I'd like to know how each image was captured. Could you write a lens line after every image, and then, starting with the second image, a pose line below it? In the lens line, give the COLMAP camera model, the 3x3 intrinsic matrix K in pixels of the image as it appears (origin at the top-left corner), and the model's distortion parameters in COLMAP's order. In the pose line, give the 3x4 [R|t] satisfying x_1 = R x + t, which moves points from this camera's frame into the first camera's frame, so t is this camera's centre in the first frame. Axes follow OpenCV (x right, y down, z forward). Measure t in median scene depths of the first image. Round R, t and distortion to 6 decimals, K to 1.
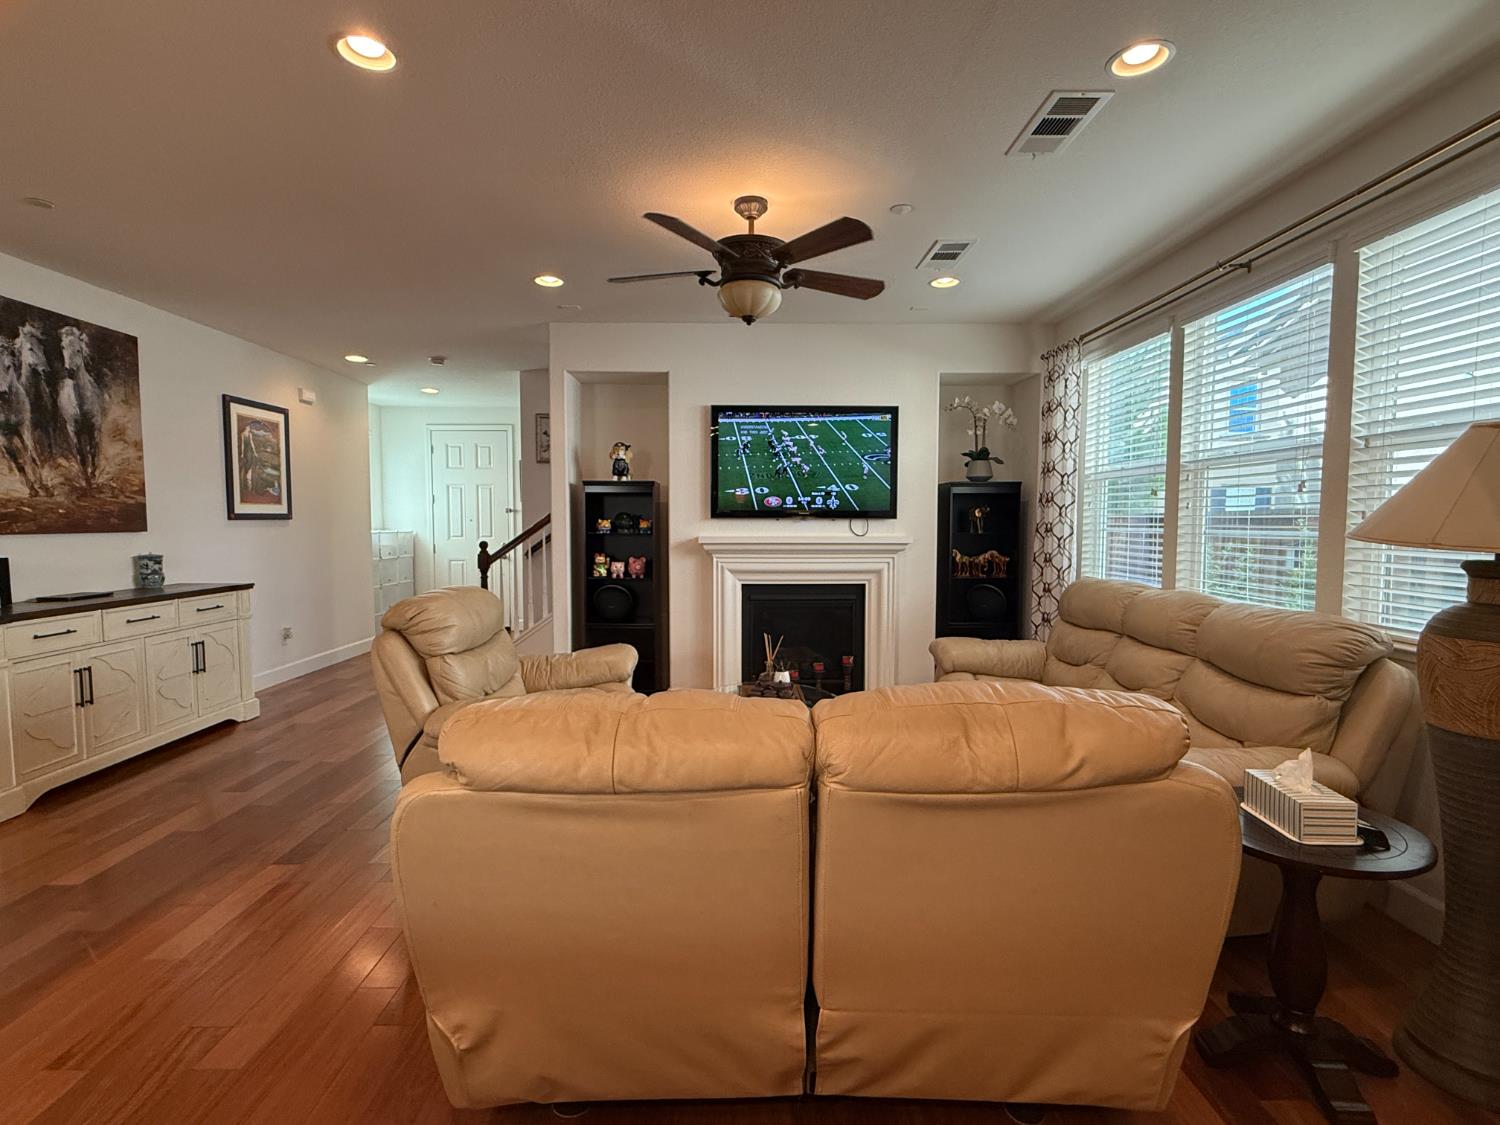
lens RADIAL K [[717.1, 0, 748.5], [0, 717.1, 565.8], [0, 0, 1]] dist [-0.002356, -0.000335]
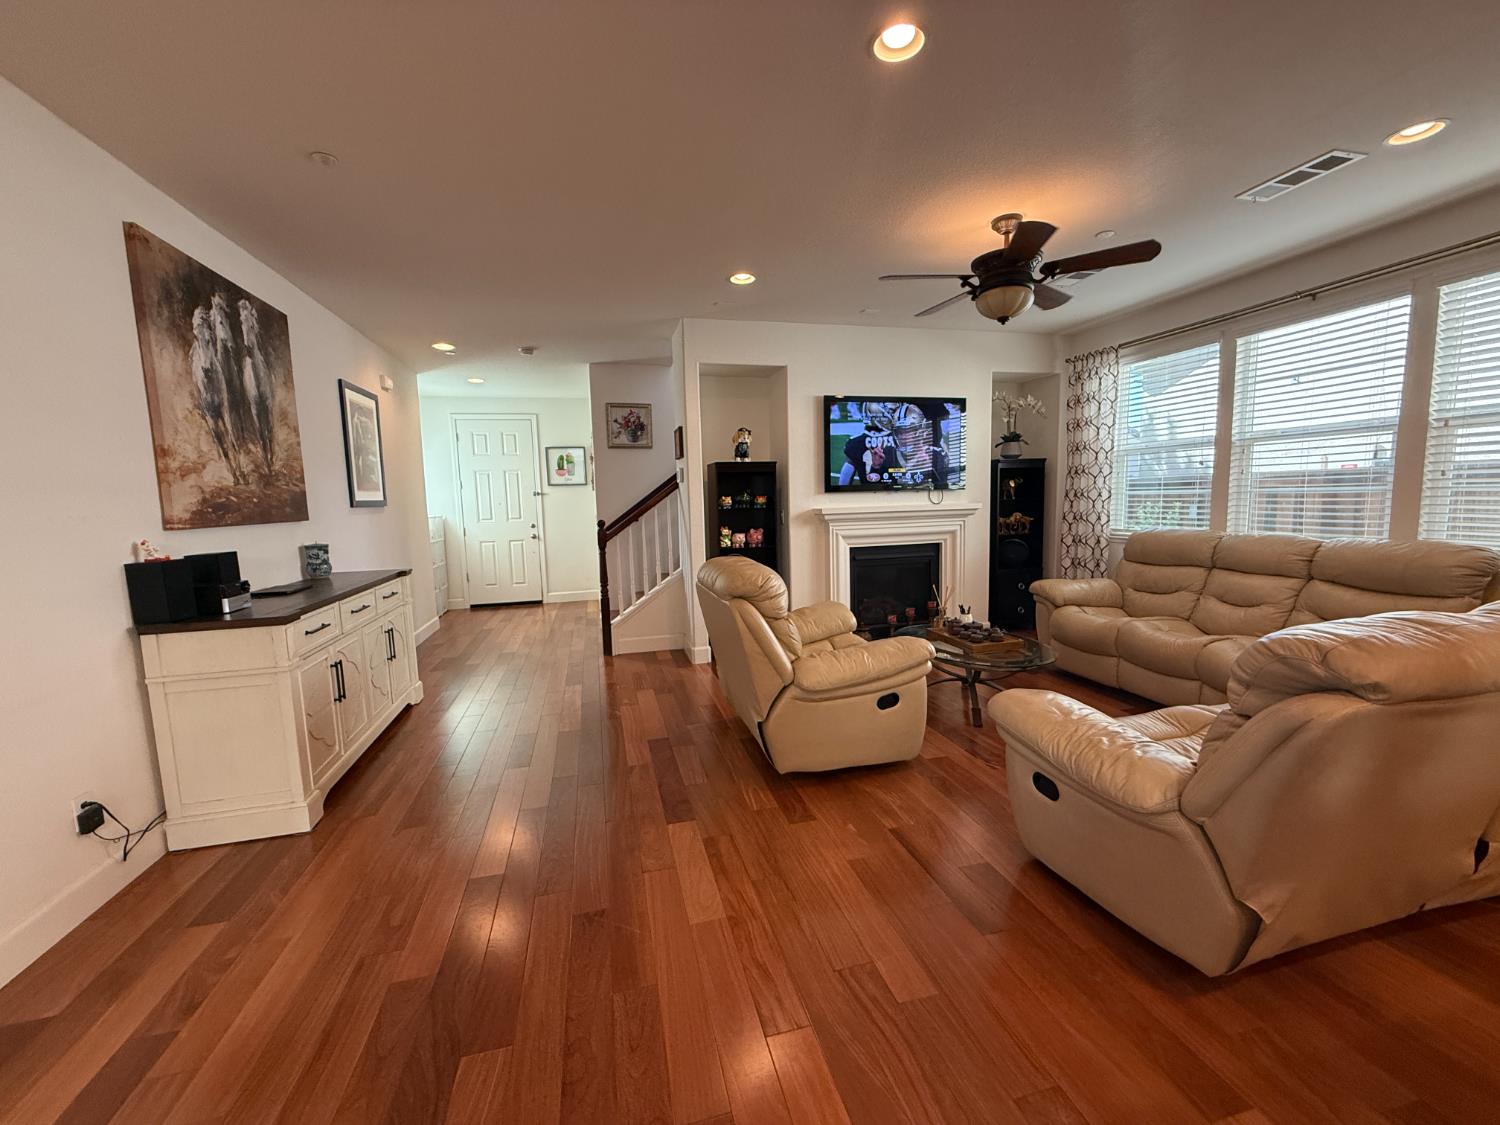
lens RADIAL K [[599.4, 0, 744.8], [0, 599.4, 560.1], [0, 0, 1]] dist [0.001461, 0.000433]
pose [[0.972050, -0.051539, 0.229046, -0.417304], [0.042830, 0.998164, 0.042836, -0.003598], [-0.230833, -0.031829, 0.972473, 0.069508]]
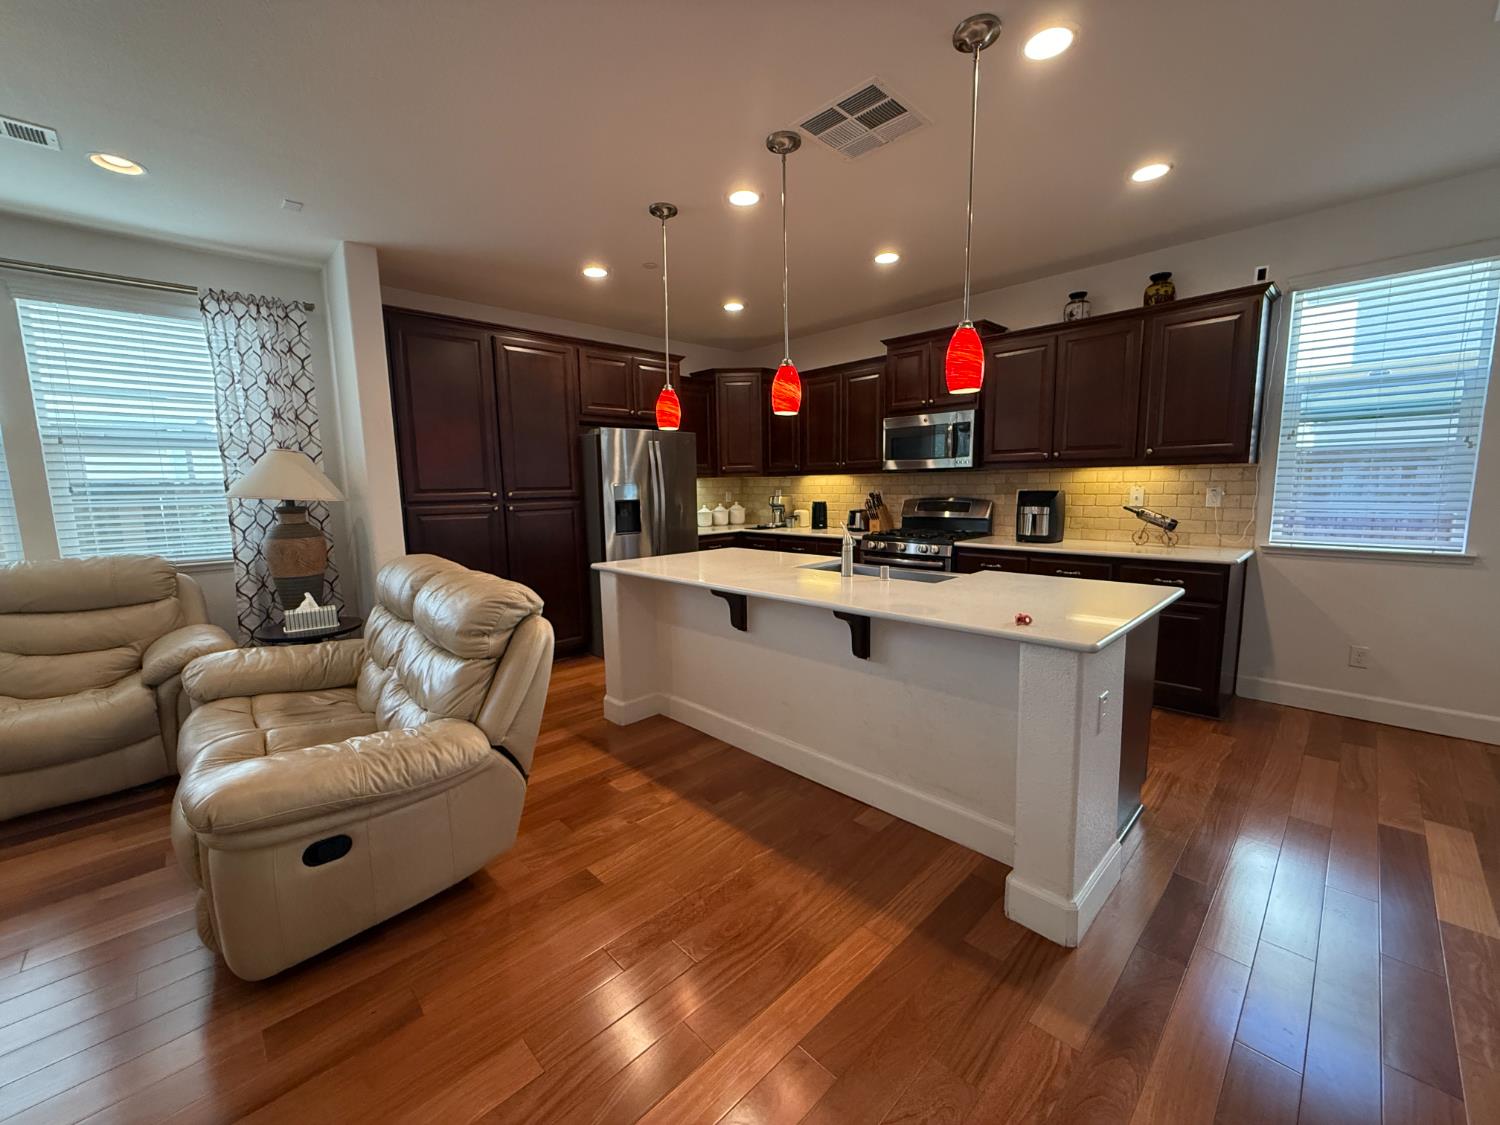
lens RADIAL K [[599.4, 0, 743.9], [0, 599.4, 561.6], [0, 0, 1]] dist [0.001461, 0.000433]
pose [[-0.683255, -0.086319, 0.725060, -0.523349], [0.062925, 0.982333, 0.176245, -0.028807], [-0.727464, 0.166044, -0.665752, 0.433192]]
